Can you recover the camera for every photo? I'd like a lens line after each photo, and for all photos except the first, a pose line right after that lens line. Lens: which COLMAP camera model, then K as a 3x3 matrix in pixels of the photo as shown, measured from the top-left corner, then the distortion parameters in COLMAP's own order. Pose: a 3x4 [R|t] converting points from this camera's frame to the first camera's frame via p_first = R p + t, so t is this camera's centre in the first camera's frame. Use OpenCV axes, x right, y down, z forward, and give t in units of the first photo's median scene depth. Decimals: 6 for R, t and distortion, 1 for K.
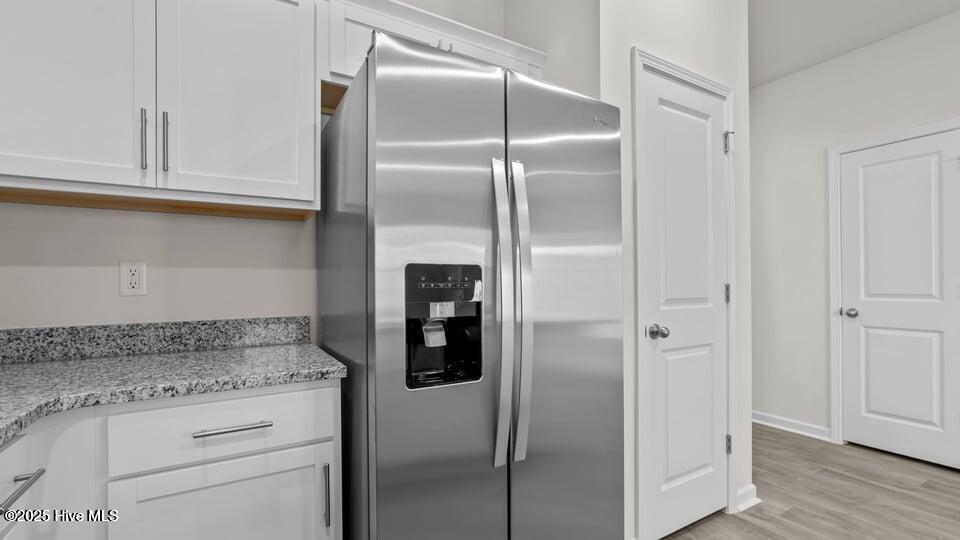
lens RADIAL K [[419.5, 0, 476.2], [0, 419.5, 284.7], [0, 0, 1]] dist [-0.009448, 0.000814]
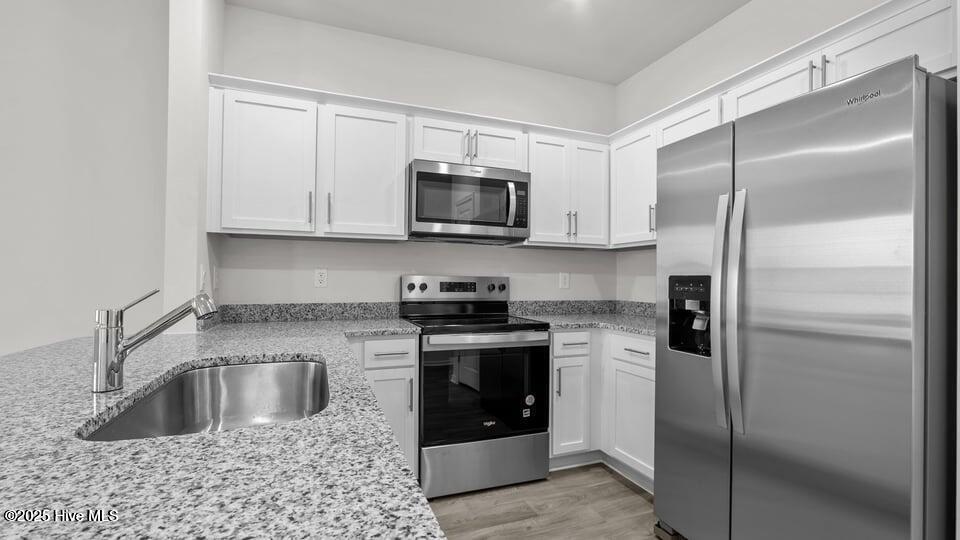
lens RADIAL K [[426.5, 0, 480.0], [0, 426.5, 270.0], [0, 0, 1]] dist [-0.011730, 0.000277]
pose [[-0.165033, -0.017457, -0.986134, 0.994464], [-0.008265, 0.999833, -0.016317, -0.022583], [0.986253, 0.005457, -0.165149, 0.311840]]
